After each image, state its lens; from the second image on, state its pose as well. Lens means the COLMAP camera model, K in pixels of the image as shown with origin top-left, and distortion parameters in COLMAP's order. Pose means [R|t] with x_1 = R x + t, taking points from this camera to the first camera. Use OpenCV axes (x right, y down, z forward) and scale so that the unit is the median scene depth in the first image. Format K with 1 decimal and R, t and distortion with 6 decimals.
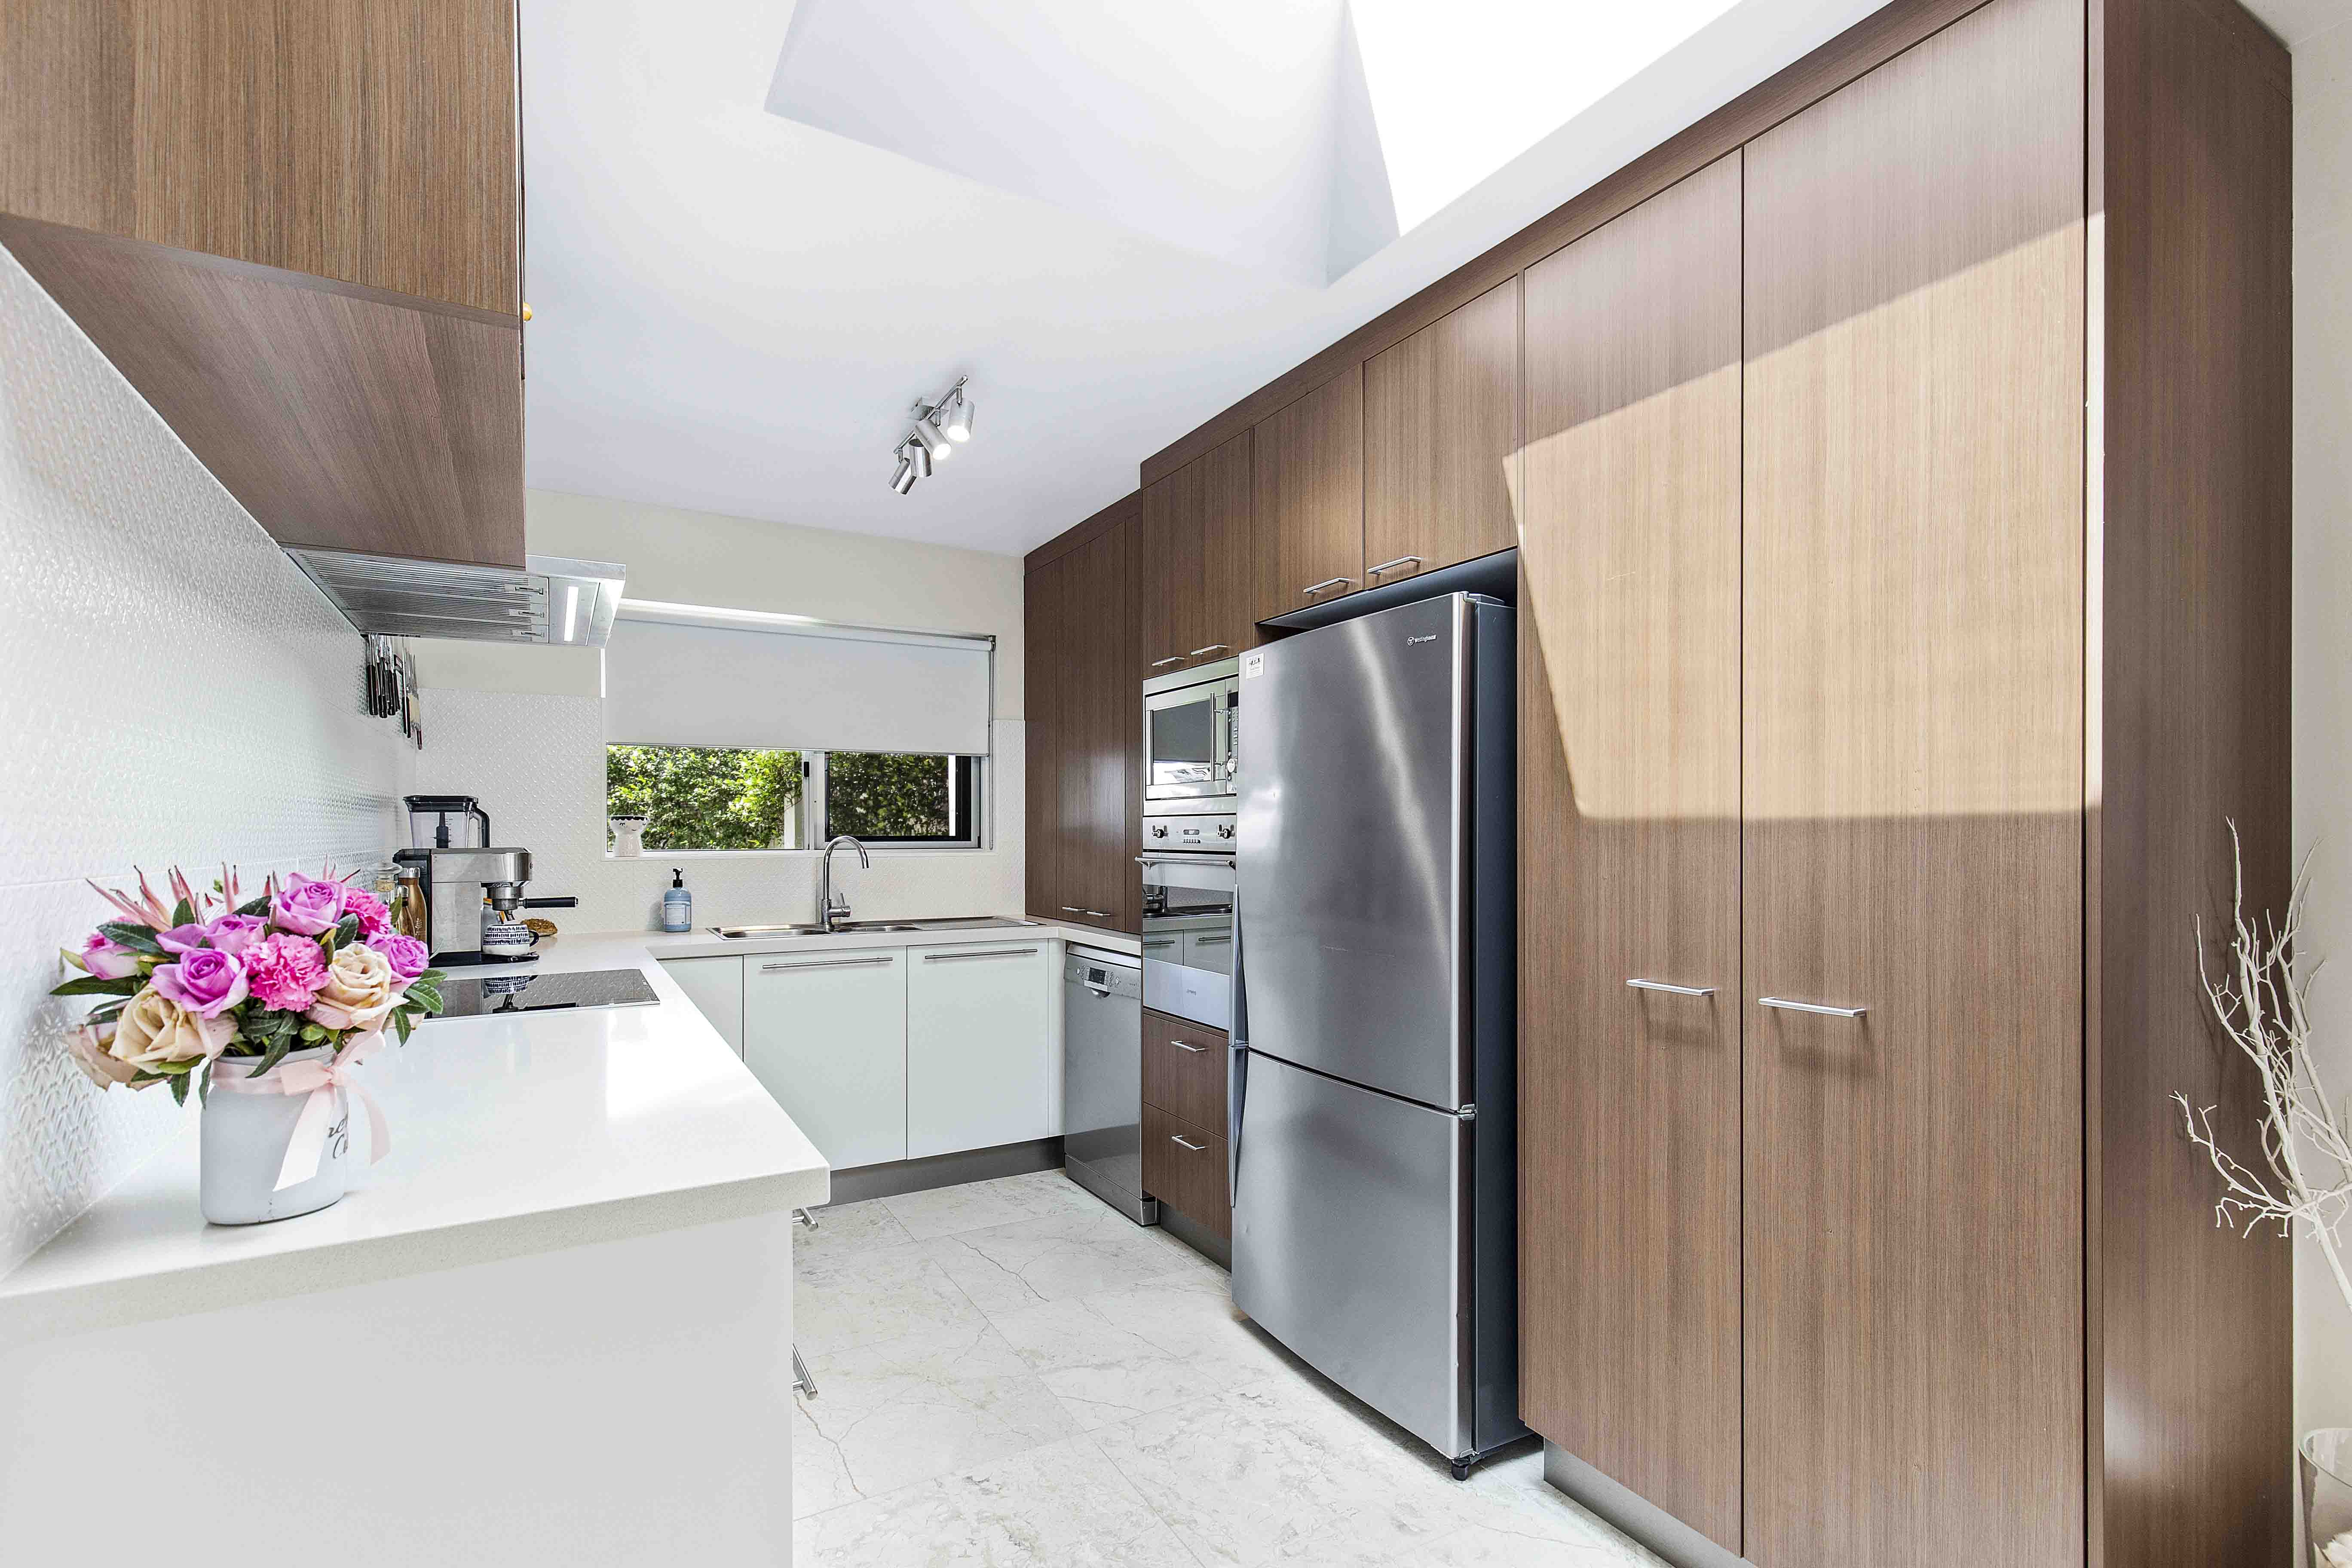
lens RADIAL K [[1100.0, 0, 1182.0], [0, 1100.0, 826.5], [0, 0, 1]] dist [0.000955, 0.000022]
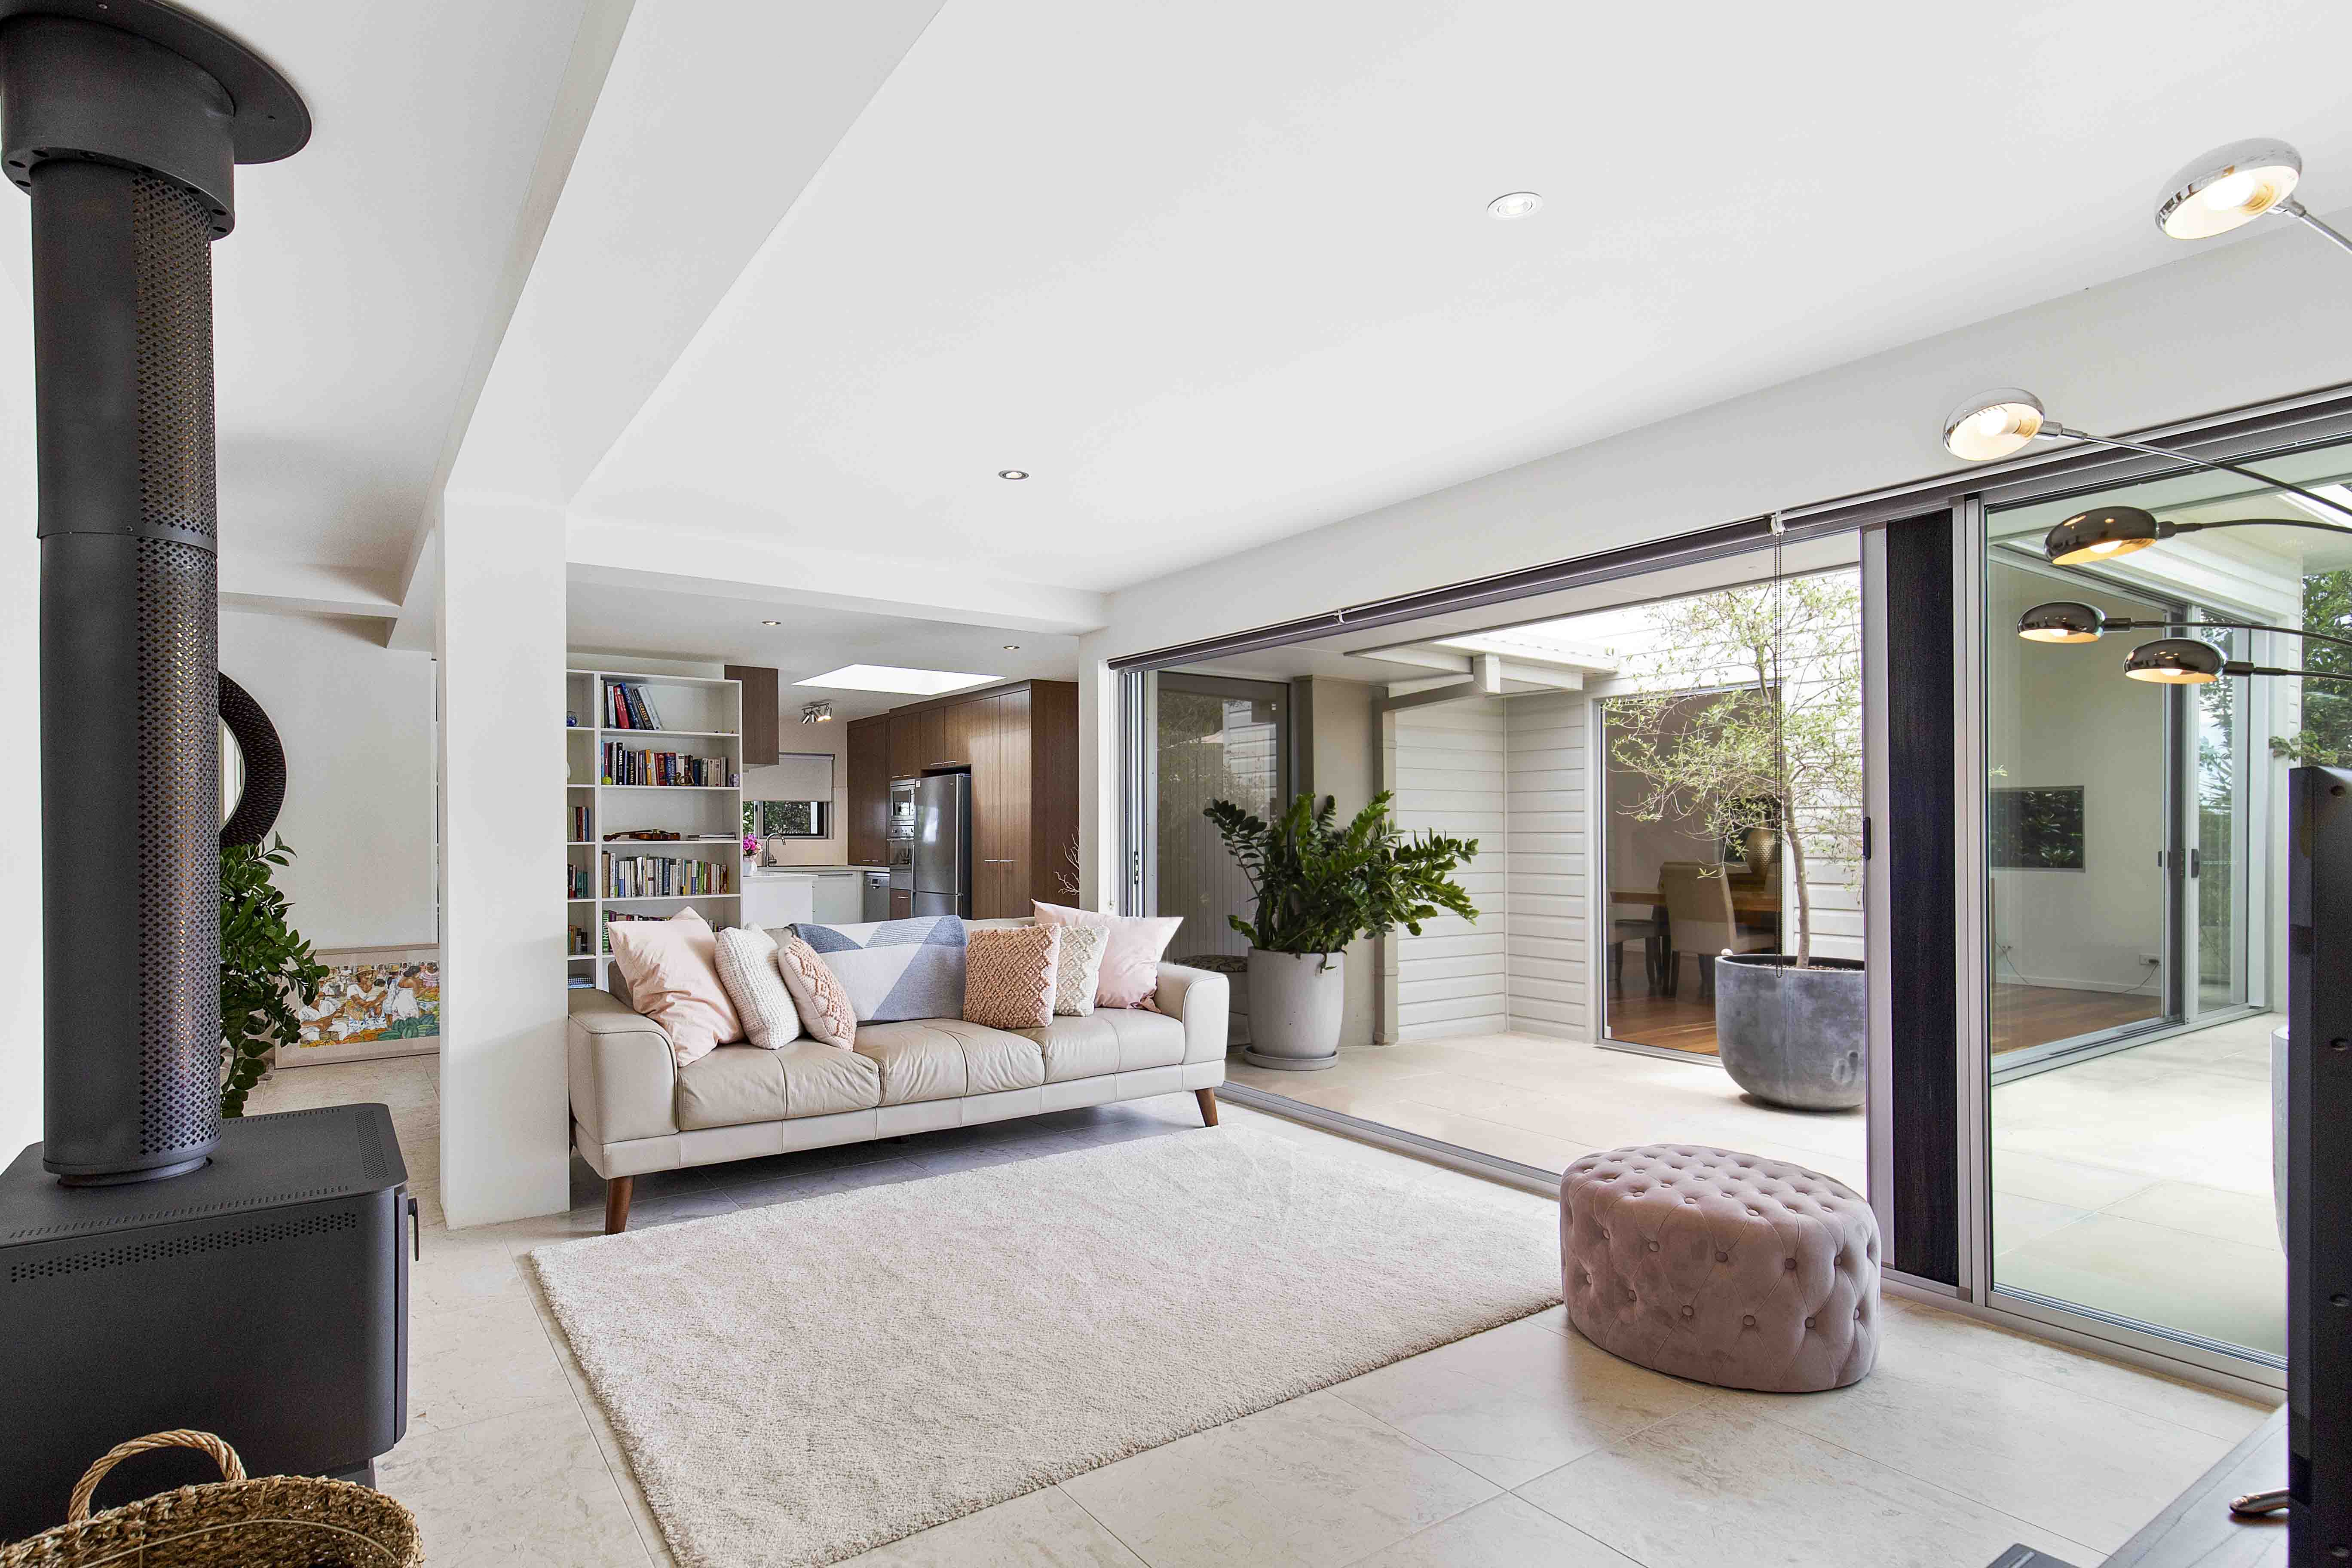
lens RADIAL K [[1100.0, 0, 1182.0], [0, 1100.0, 826.5], [0, 0, 1]] dist [0.000955, 0.000022]
pose [[0.986425, -0.009943, 0.163910, 0.211813], [0.009970, 0.999950, 0.000657, -0.002778], [-0.163908, 0.000986, 0.986475, -1.700232]]
